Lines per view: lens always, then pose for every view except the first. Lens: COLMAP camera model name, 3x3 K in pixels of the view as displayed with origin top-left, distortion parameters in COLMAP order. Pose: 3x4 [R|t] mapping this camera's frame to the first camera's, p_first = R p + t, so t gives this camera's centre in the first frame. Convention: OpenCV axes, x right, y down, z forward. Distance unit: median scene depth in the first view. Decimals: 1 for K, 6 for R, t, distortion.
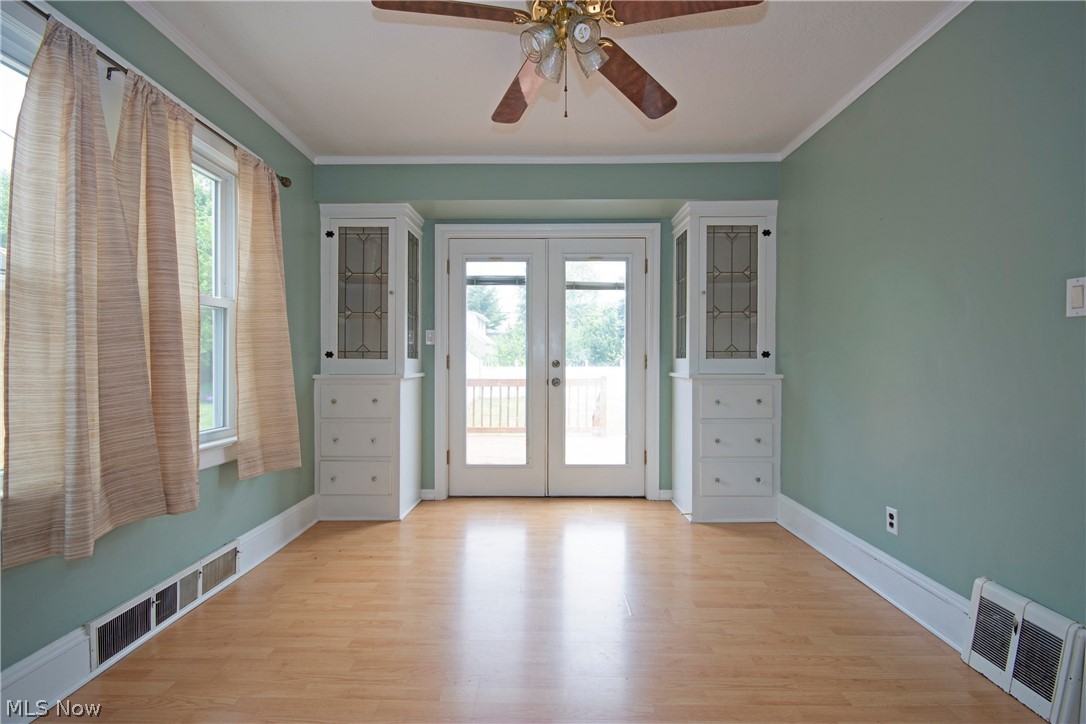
lens RADIAL K [[484.8, 0, 544.3], [0, 484.8, 363.8], [0, 0, 1]] dist [0.009103, -0.008676]
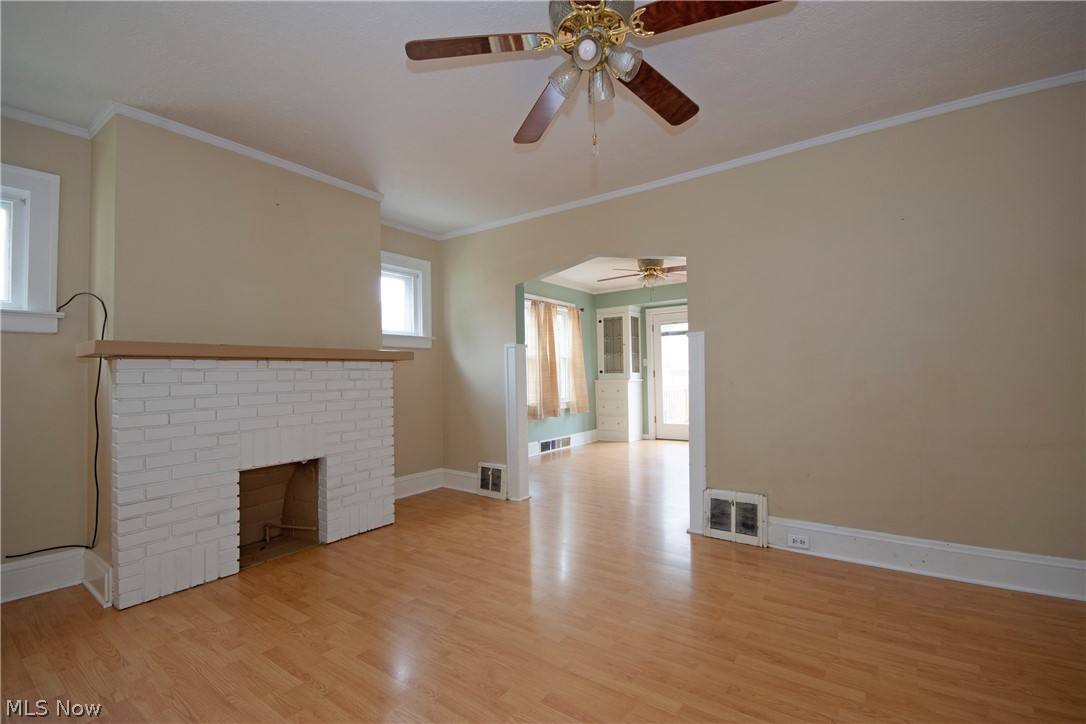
lens RADIAL K [[484.8, 0, 545.0], [0, 484.8, 364.3], [0, 0, 1]] dist [0.009103, -0.008676]
pose [[0.824085, -0.030524, -0.565644, 0.721682], [0.017912, 0.999452, -0.027838, 0.006497], [0.566183, 0.012809, 0.824180, -1.190076]]
